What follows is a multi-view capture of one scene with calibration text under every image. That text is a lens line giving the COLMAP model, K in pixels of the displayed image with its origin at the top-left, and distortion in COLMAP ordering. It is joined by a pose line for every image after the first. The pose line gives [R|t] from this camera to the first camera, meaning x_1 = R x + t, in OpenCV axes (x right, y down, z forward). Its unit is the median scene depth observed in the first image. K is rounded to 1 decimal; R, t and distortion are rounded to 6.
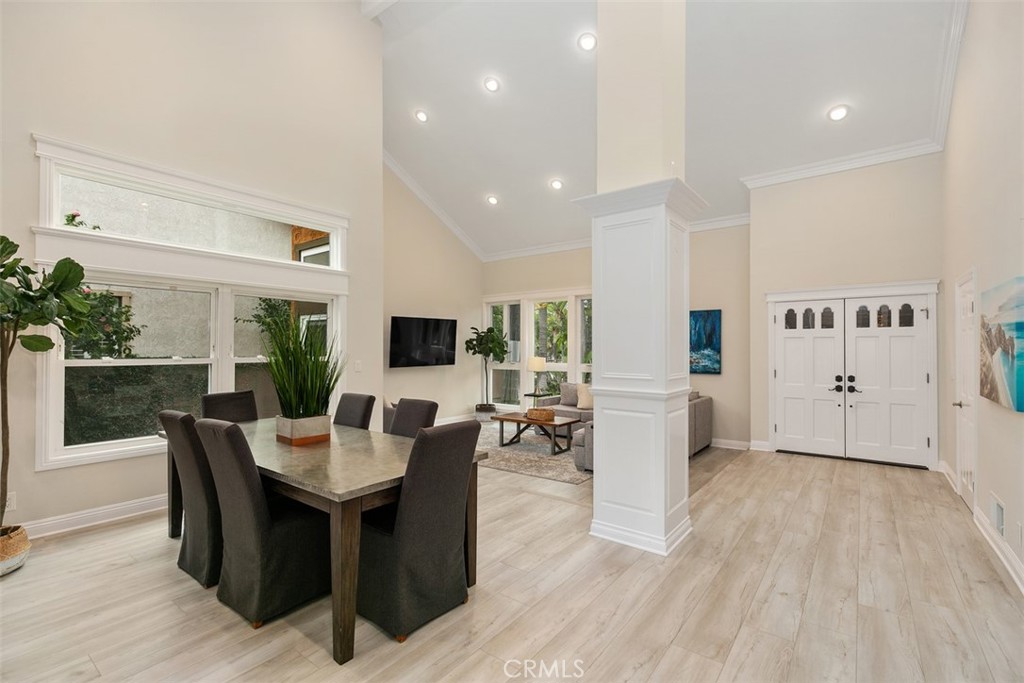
lens RADIAL K [[463.5, 0, 506.8], [0, 463.5, 344.7], [0, 0, 1]] dist [0.005435, -0.001417]
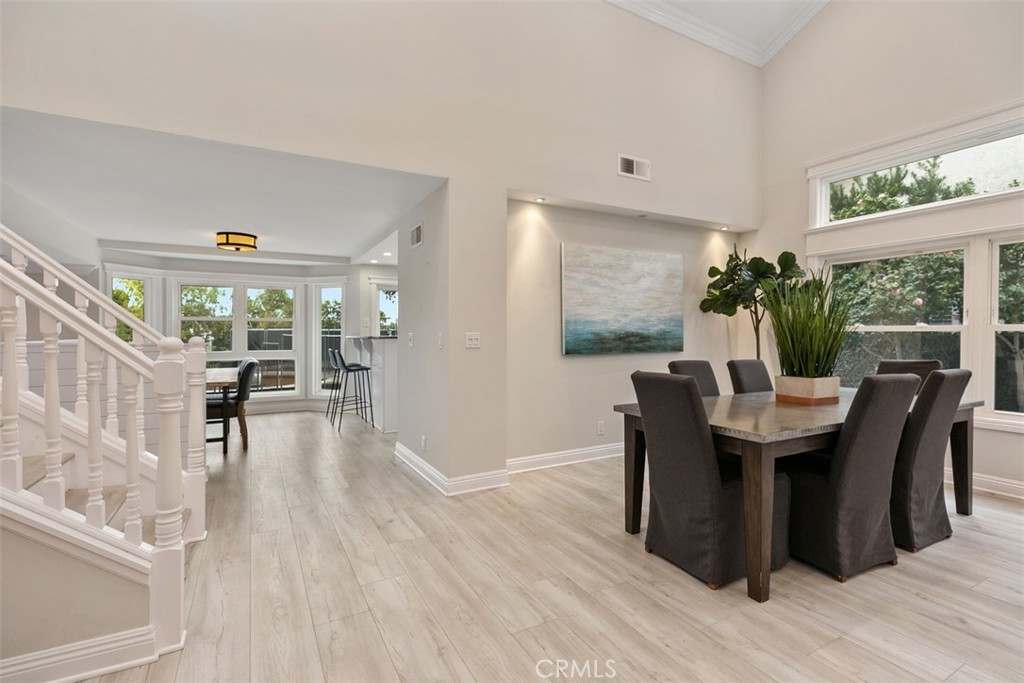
lens RADIAL K [[463.5, 0, 512.1], [0, 463.5, 341.7], [0, 0, 1]] dist [0.005435, -0.001417]
pose [[-0.394248, 0.014458, -0.918891, 0.366338], [0.007014, 0.999894, 0.012723, 0.032169], [0.918977, -0.001429, -0.394307, 0.426025]]
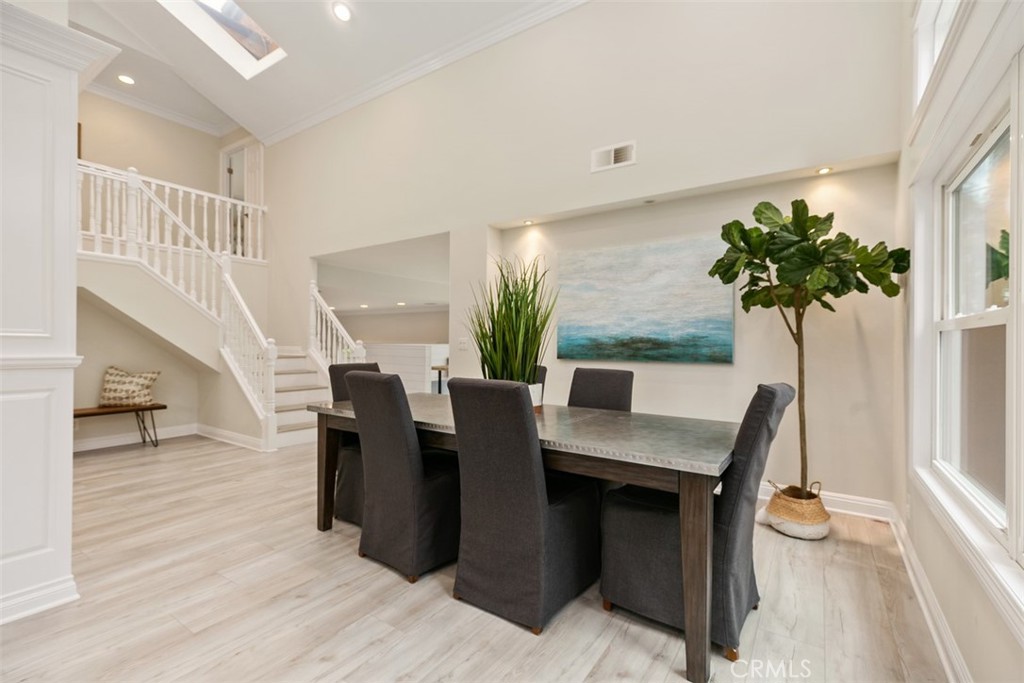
lens RADIAL K [[463.5, 0, 519.8], [0, 463.5, 340.6], [0, 0, 1]] dist [0.005435, -0.001417]
pose [[-0.996863, -0.011151, -0.078357, -0.201229], [-0.009837, 0.999805, -0.017130, 0.045110], [0.078533, -0.016305, -0.996778, 0.964408]]
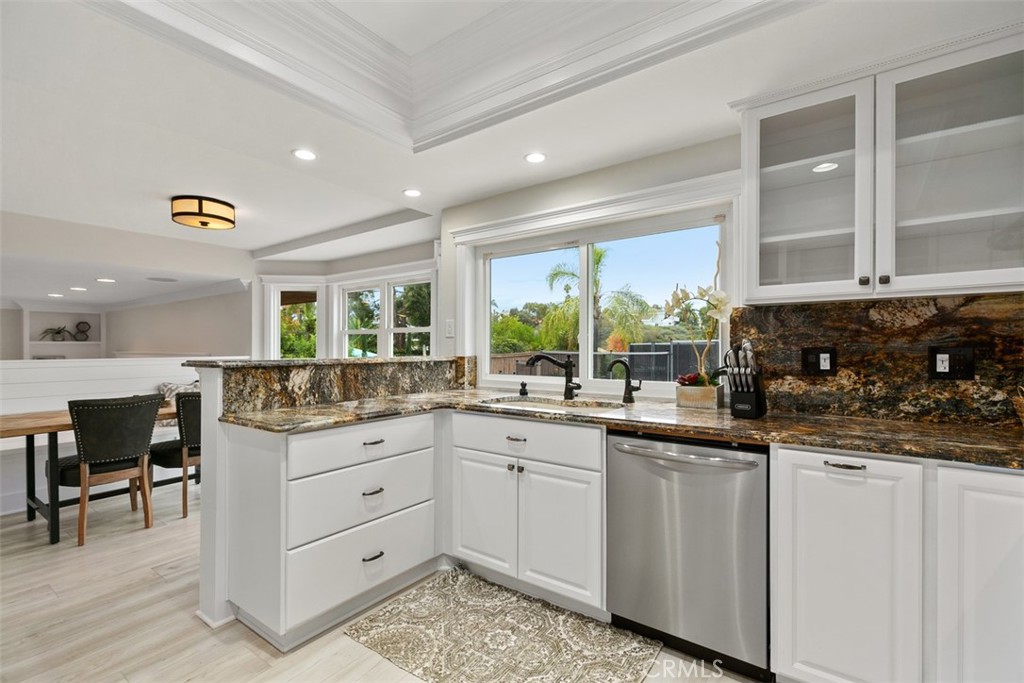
lens RADIAL K [[463.5, 0, 507.3], [0, 463.5, 348.2], [0, 0, 1]] dist [0.005435, -0.001417]
pose [[-0.999828, -0.000116, -0.018569, -0.639870], [-0.000015, 0.999985, -0.005422, 0.022803], [0.018569, -0.005421, -0.999813, 0.184563]]
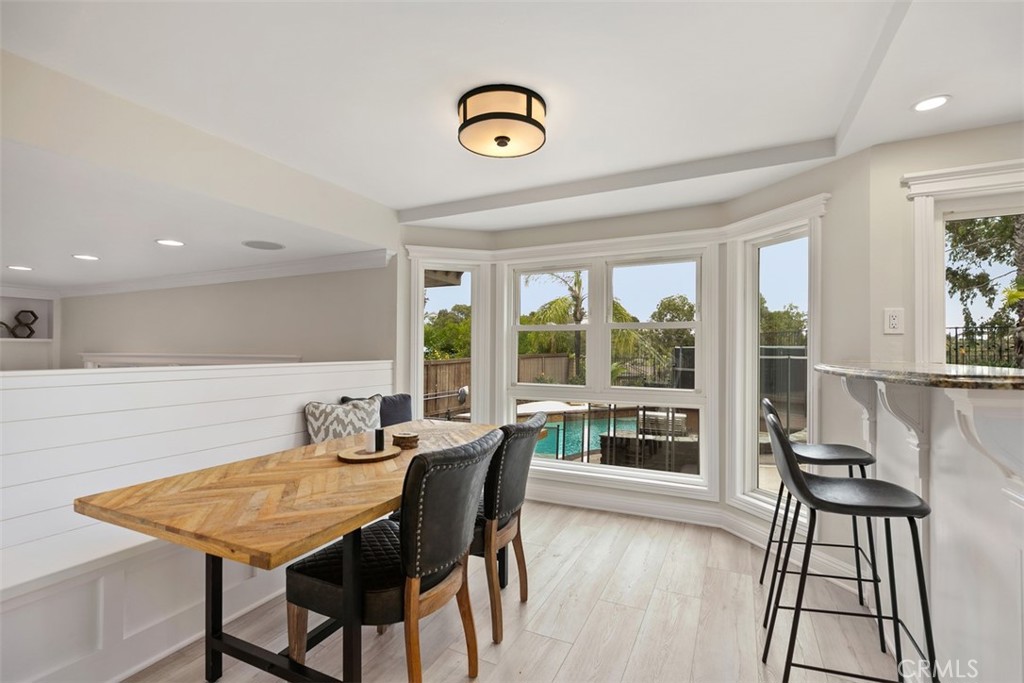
lens RADIAL K [[463.5, 0, 504.3], [0, 463.5, 342.9], [0, 0, 1]] dist [0.005435, -0.001417]
pose [[-0.981655, -0.008839, -0.190462, -0.191749], [-0.004503, 0.999721, -0.023190, 0.023826], [0.190614, -0.021907, -0.981421, -0.071898]]
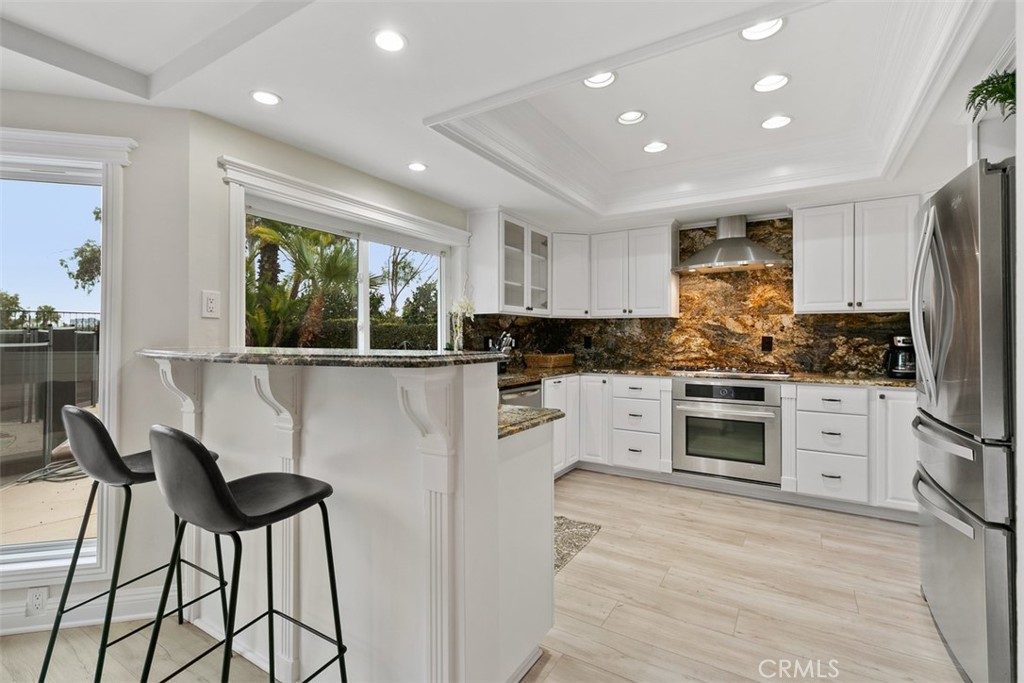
lens RADIAL K [[463.5, 0, 520.4], [0, 463.5, 334.9], [0, 0, 1]] dist [0.005435, -0.001417]
pose [[0.106063, -0.008151, -0.994326, -0.190529], [0.006103, 0.999953, -0.007546, 0.023868], [0.994341, -0.005268, 0.106108, -0.182769]]
